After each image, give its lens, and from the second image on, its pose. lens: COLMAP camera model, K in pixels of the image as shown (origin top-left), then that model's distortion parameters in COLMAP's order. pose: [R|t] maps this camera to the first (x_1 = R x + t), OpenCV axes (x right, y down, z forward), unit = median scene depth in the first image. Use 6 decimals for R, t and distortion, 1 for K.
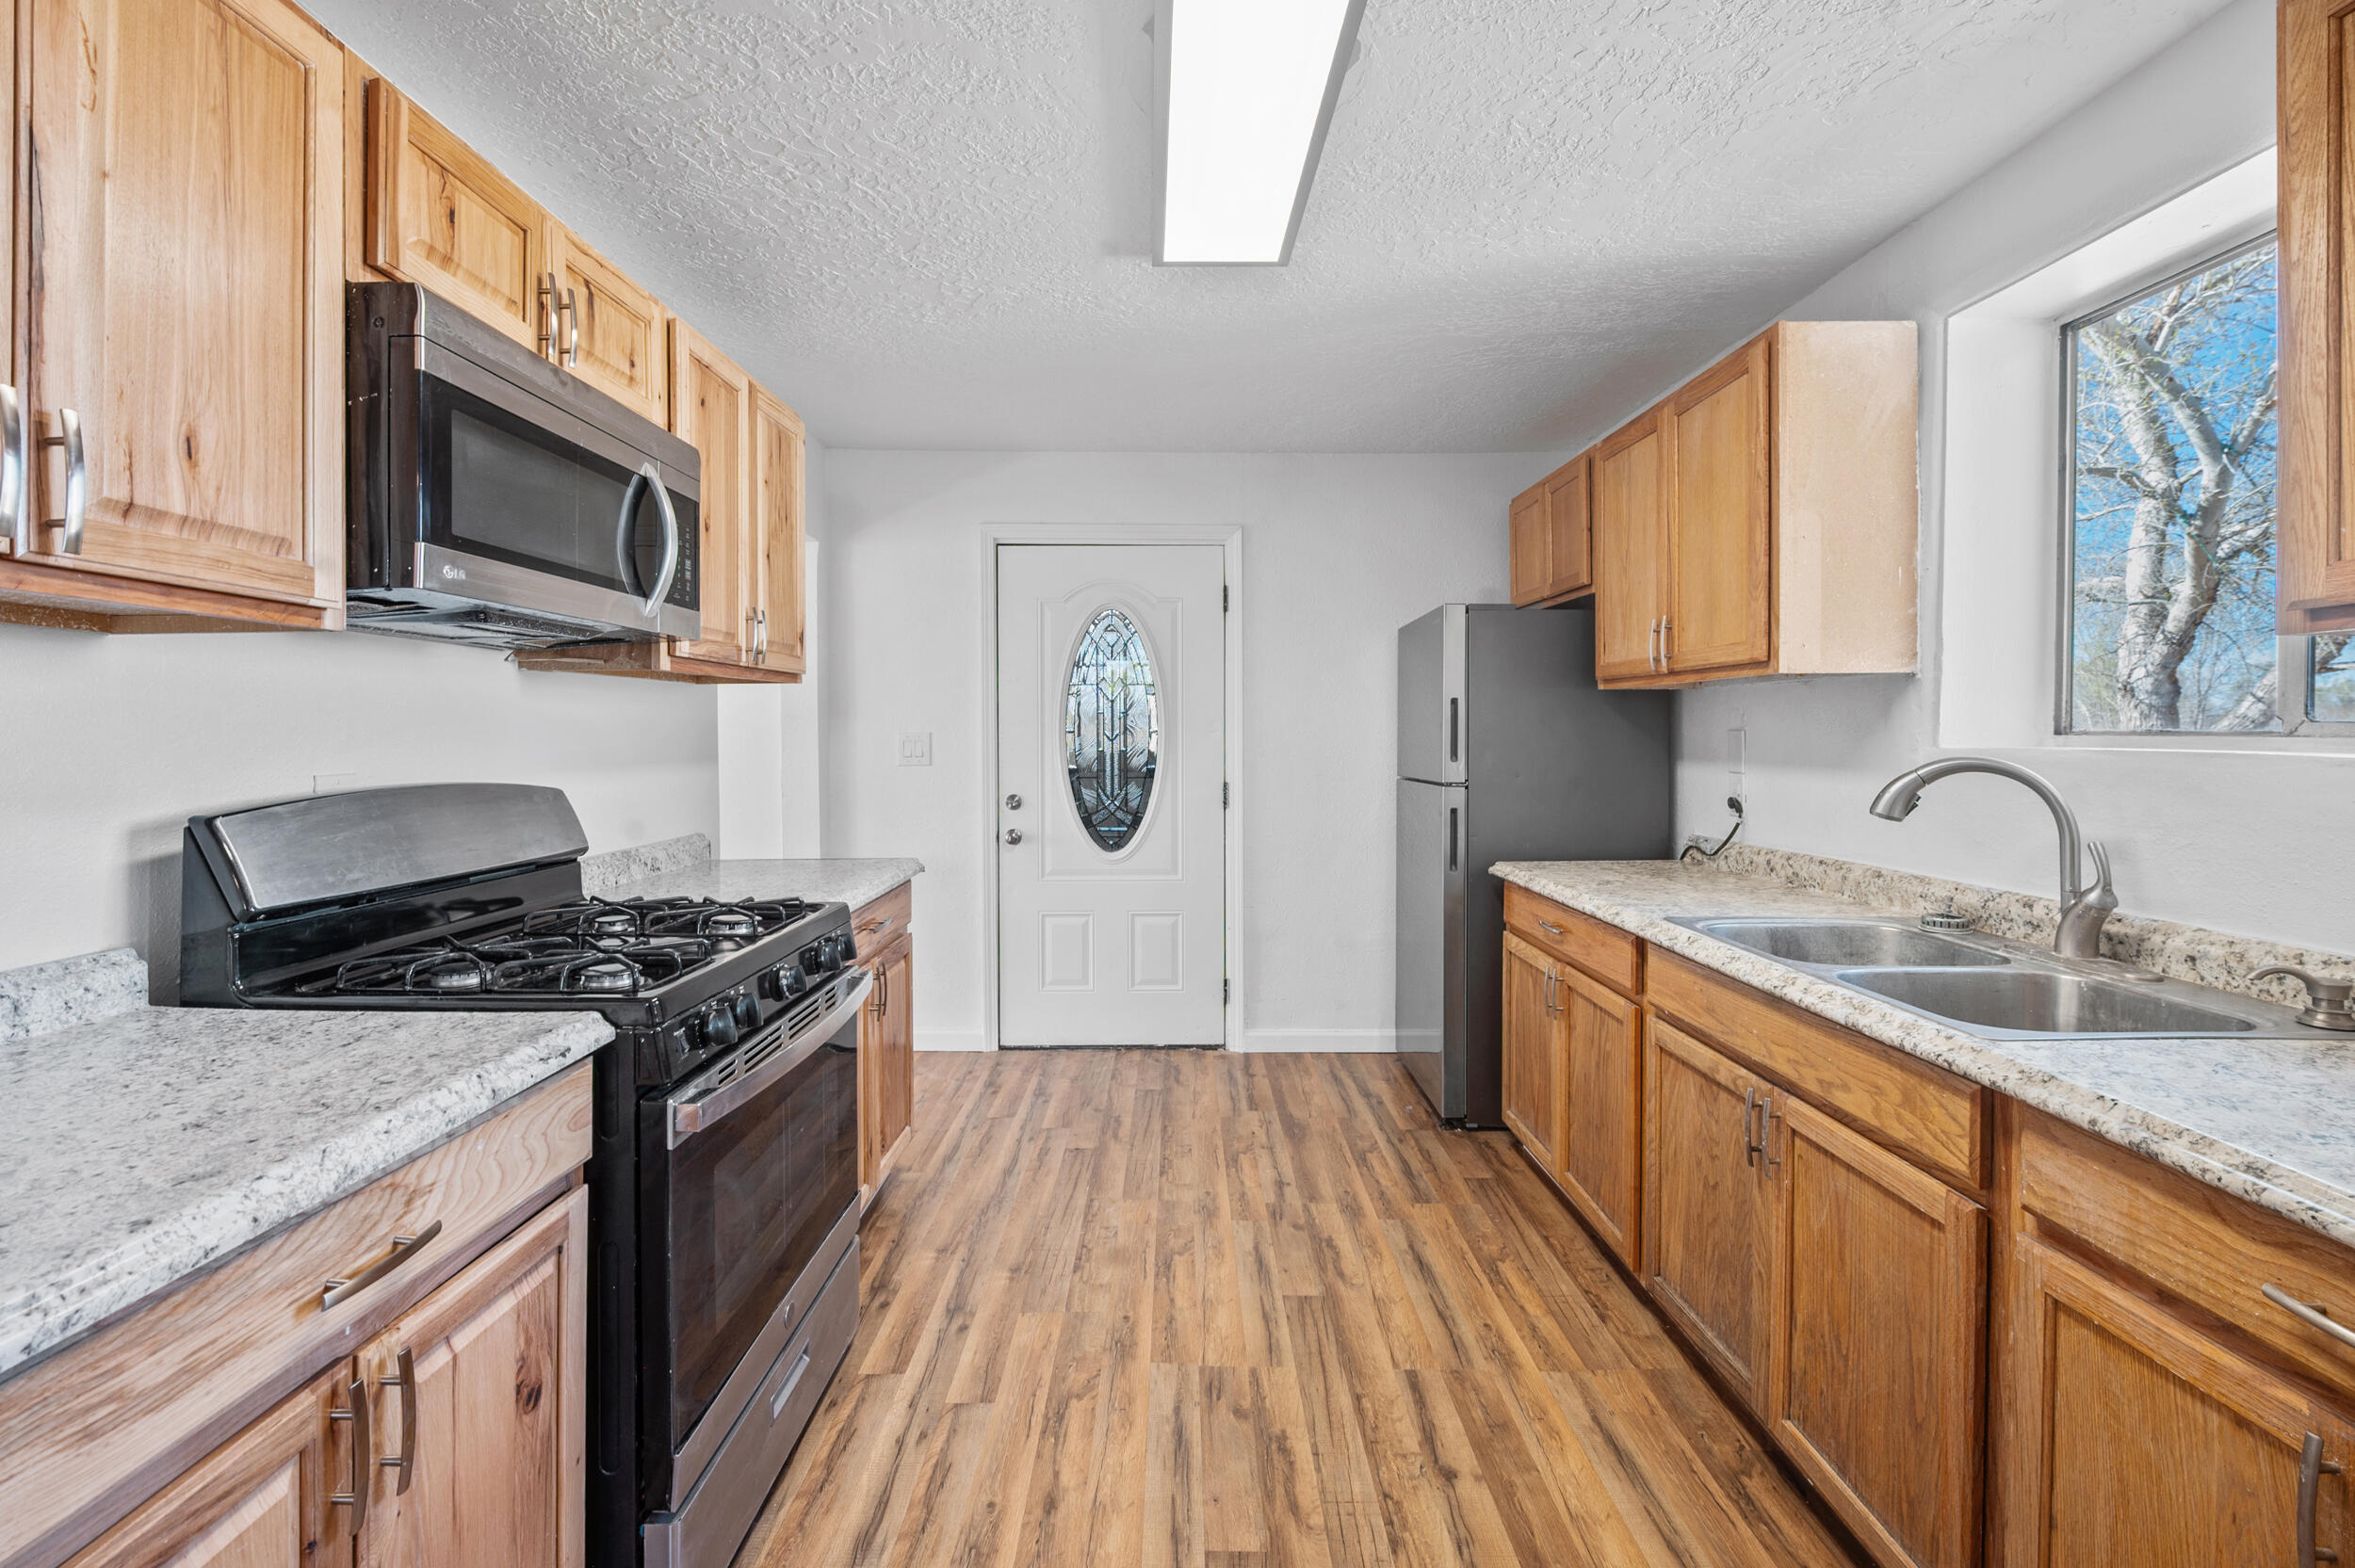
lens RADIAL K [[959.4, 0, 1165.1], [0, 959.4, 734.9], [0, 0, 1]] dist [-0.010147, -0.000565]
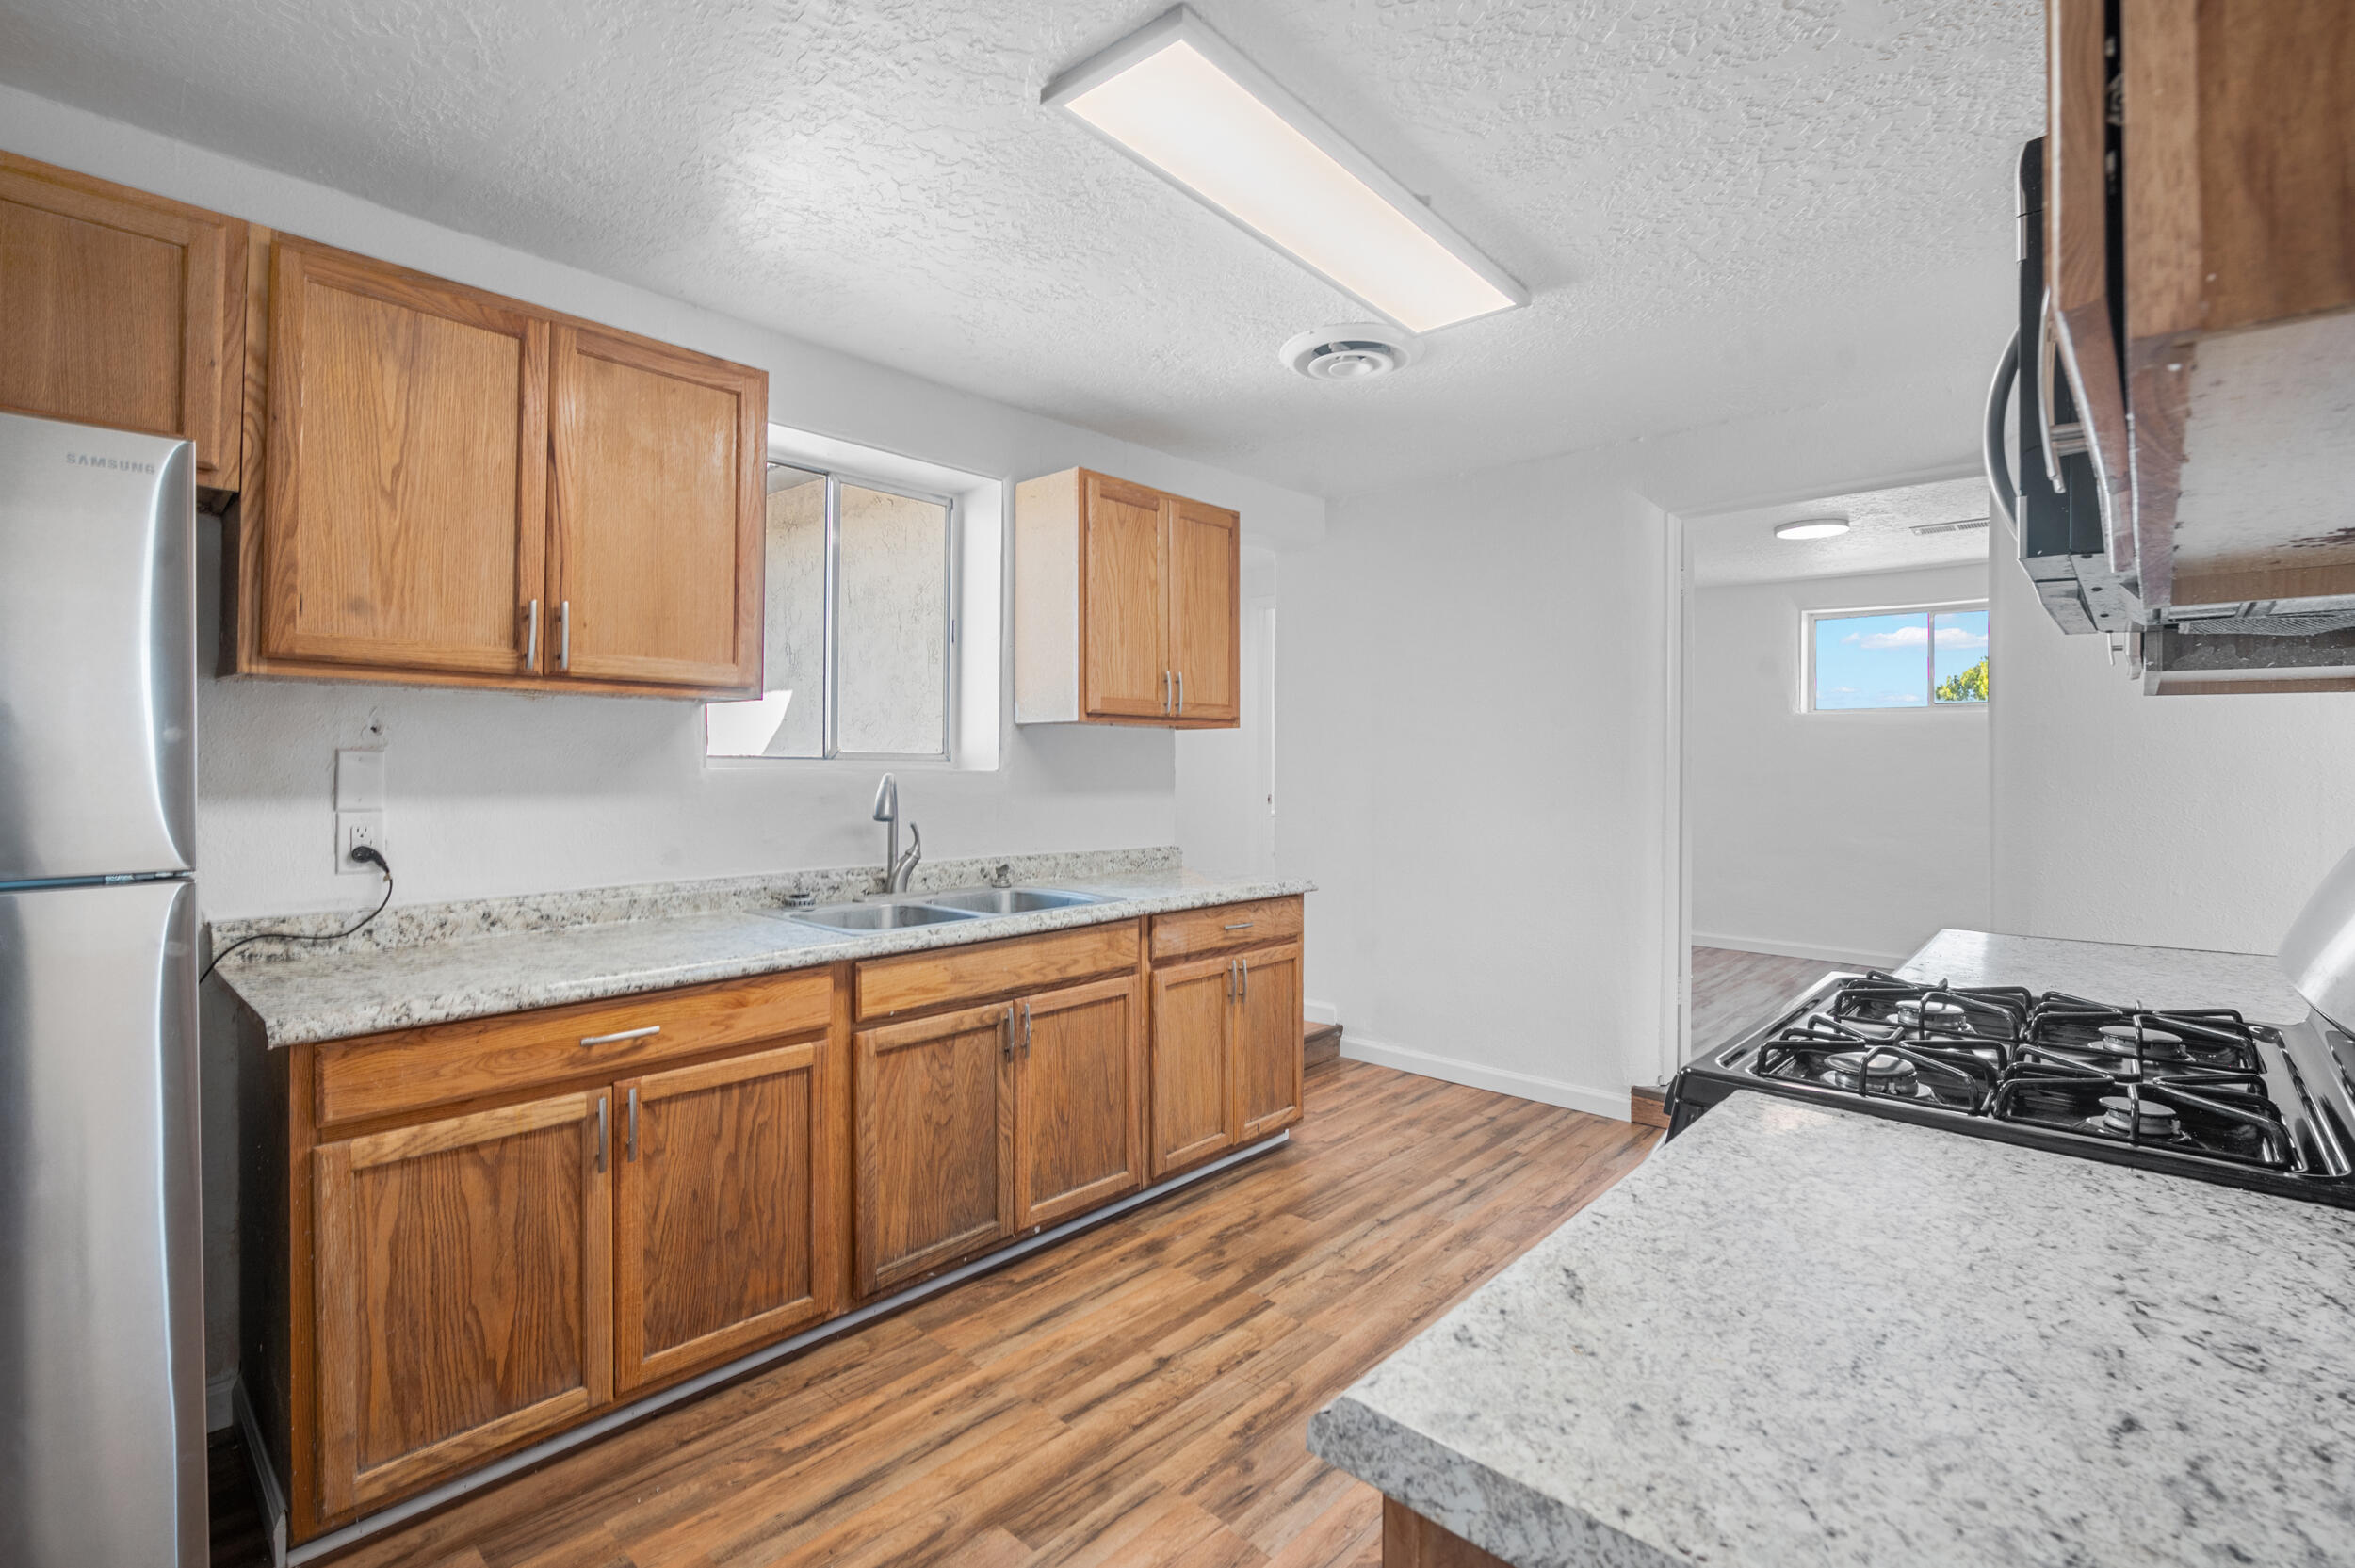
lens RADIAL K [[1068.0, 0, 1188.0], [0, 1068.0, 758.9], [0, 0, 1]] dist [-0.007265, -0.000536]
pose [[-0.744188, -0.002163, 0.667966, -0.605743], [-0.004498, 0.999988, -0.001773, -0.000340], [-0.667955, -0.004324, -0.744189, 1.881094]]
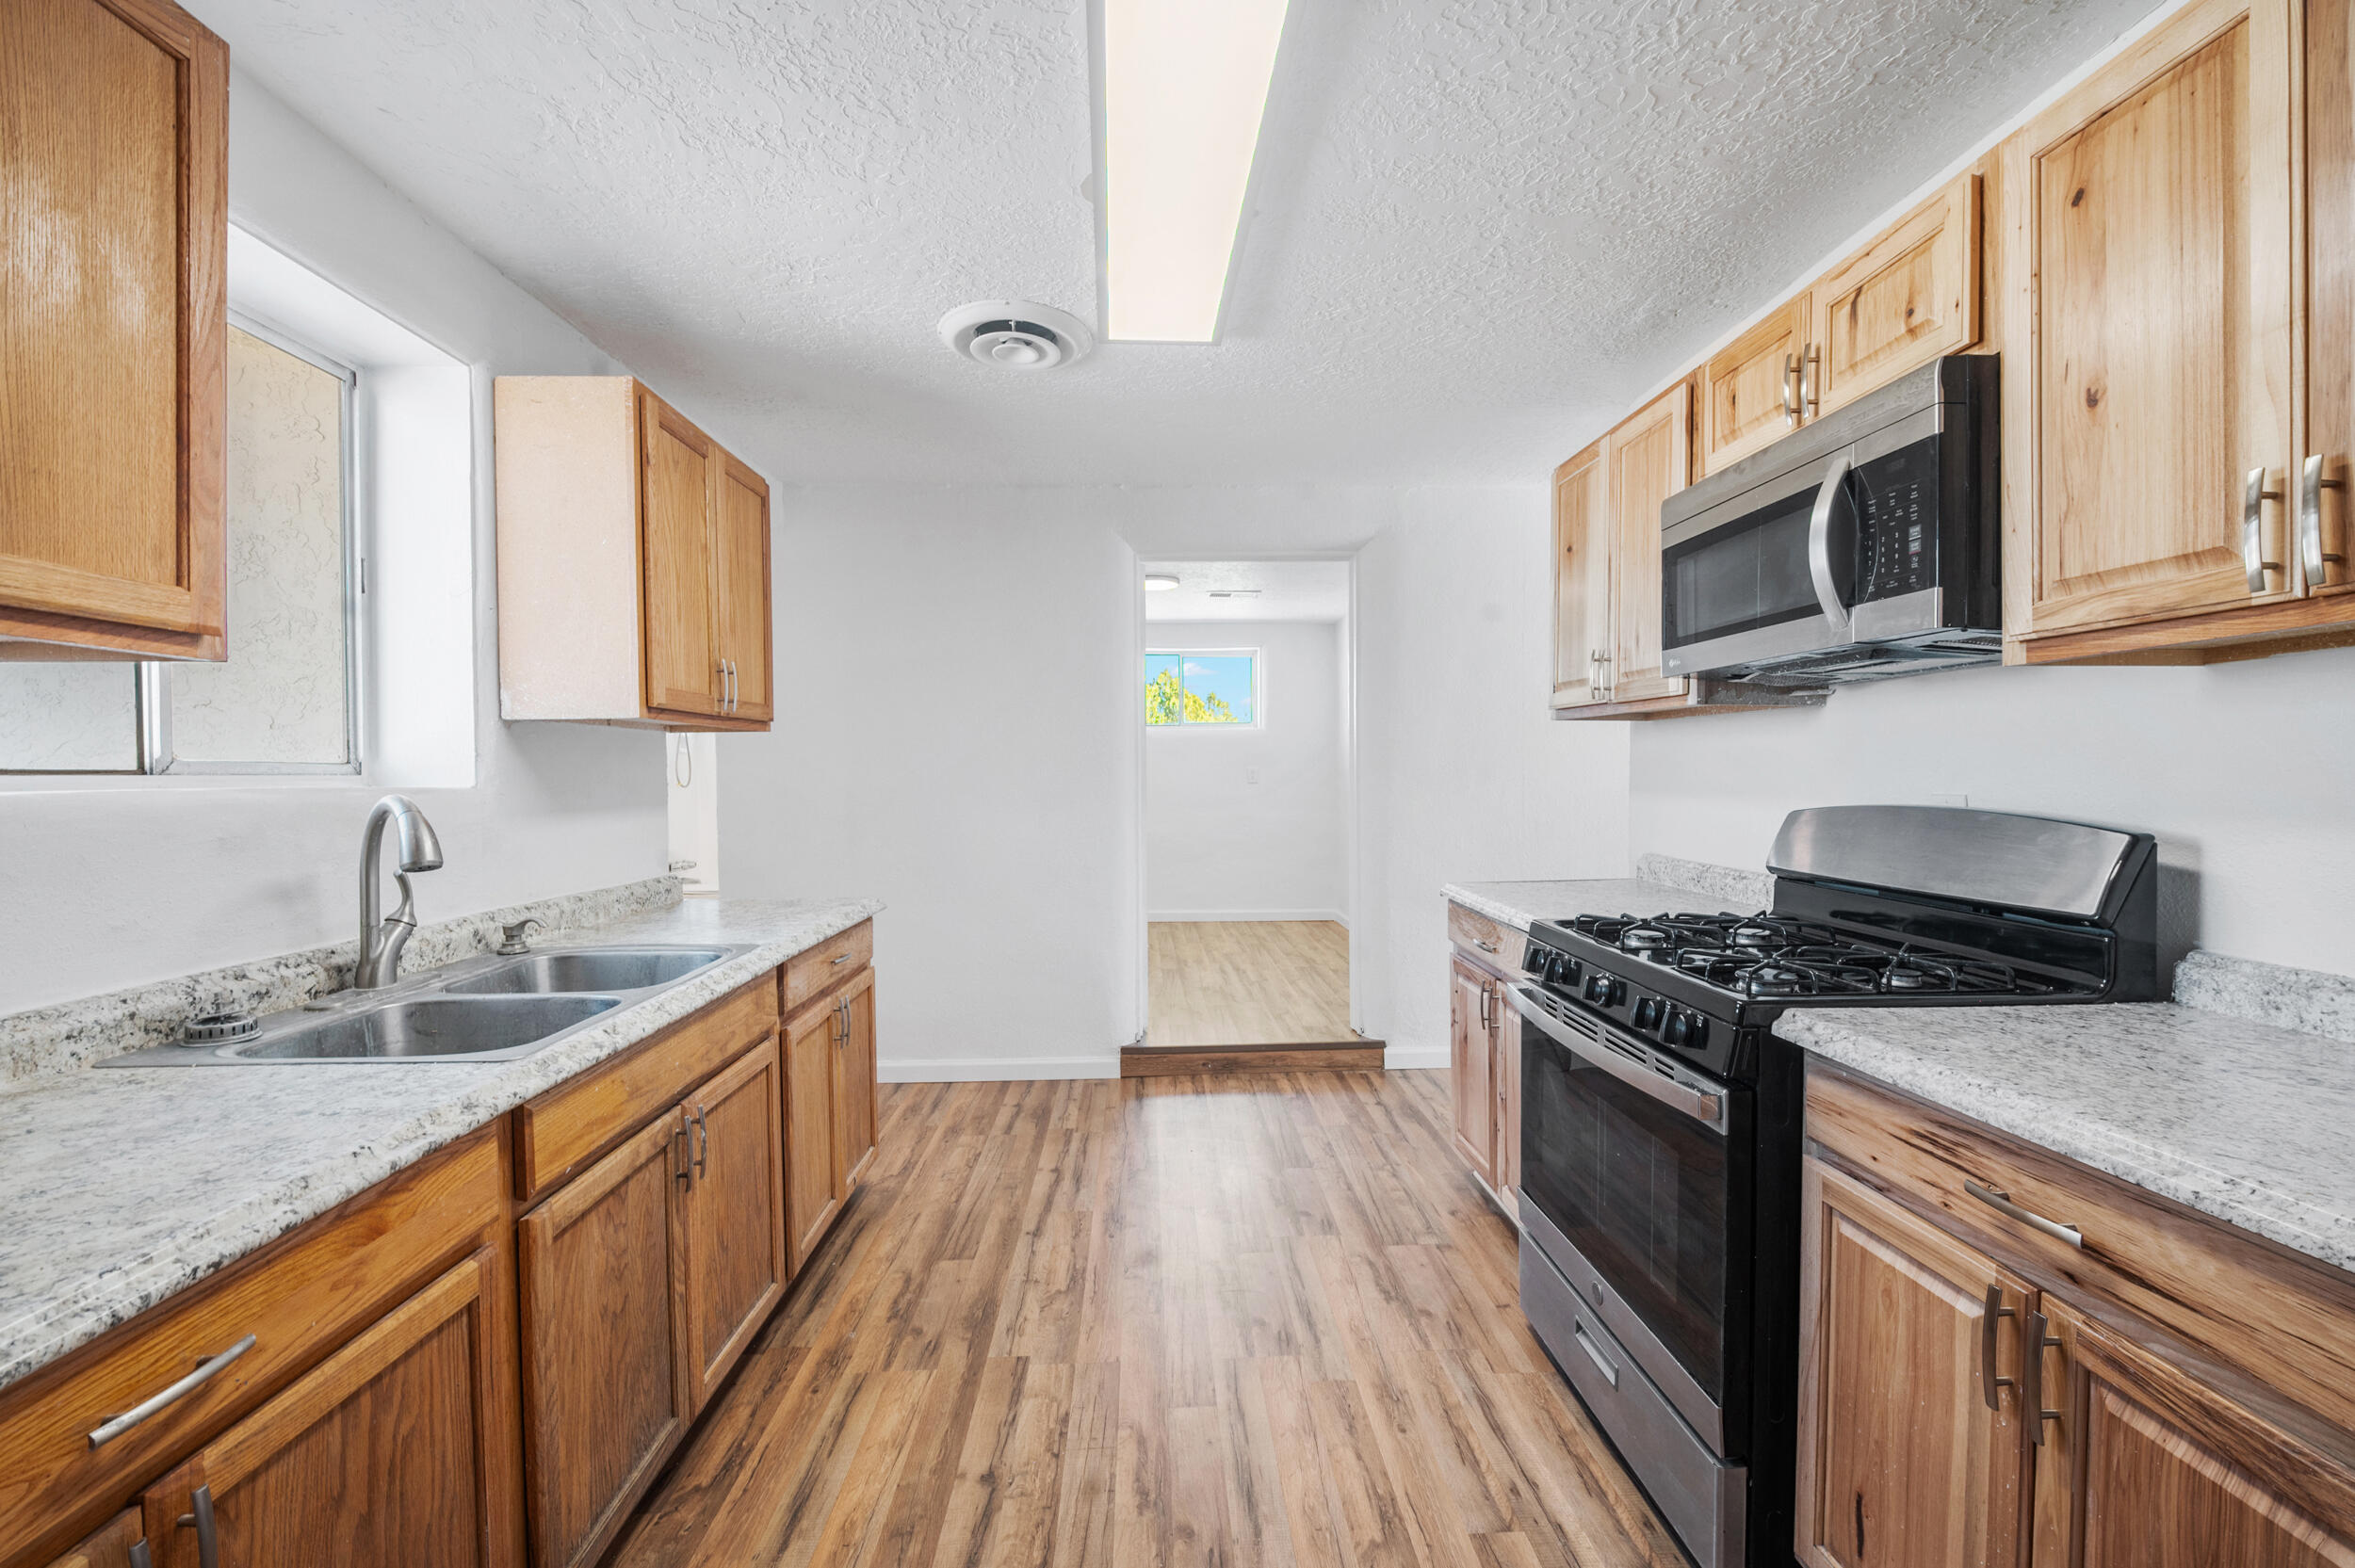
lens RADIAL K [[959.4, 0, 1183.1], [0, 959.4, 784.2], [0, 0, 1]] dist [-0.010147, -0.000565]
pose [[-0.998491, 0.007643, -0.054389, 0.126980], [0.006723, 0.999832, 0.017063, 0.001081], [0.054510, 0.016672, -0.998374, 1.912001]]
